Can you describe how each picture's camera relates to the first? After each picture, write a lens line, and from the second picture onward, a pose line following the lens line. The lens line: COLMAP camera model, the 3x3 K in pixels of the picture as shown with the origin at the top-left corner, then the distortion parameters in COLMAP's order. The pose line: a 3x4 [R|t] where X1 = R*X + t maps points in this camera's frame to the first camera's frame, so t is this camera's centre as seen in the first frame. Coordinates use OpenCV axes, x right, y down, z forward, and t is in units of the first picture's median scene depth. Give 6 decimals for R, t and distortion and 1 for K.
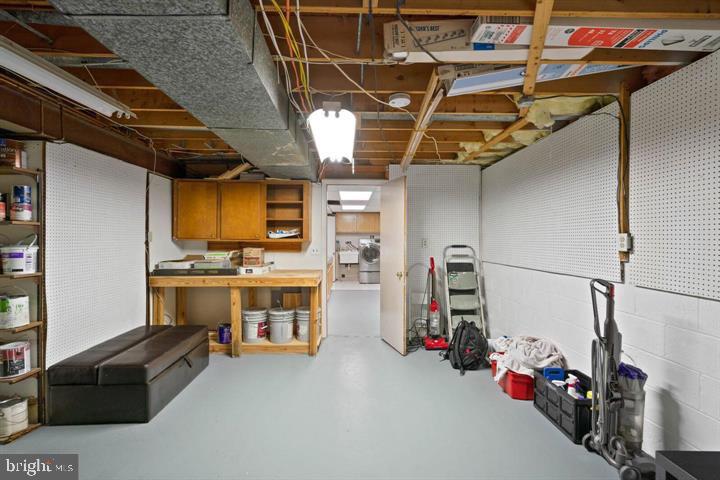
lens RADIAL K [[396.4, 0, 359.6], [0, 396.4, 240.5], [0, 0, 1]] dist [0.003654, 0.000289]
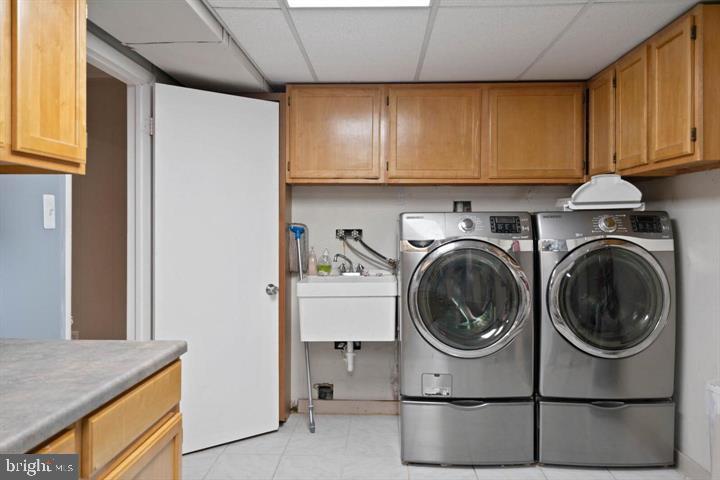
lens RADIAL K [[582.7, 0, 360.3], [0, 582.7, 237.6], [0, 0, 1]] dist [-0.002835, -0.000226]
pose [[0.996648, -0.000987, -0.081808, 0.003003], [0.001664, 0.999965, 0.008204, 0.004784], [0.081797, -0.008312, 0.996614, 0.709227]]
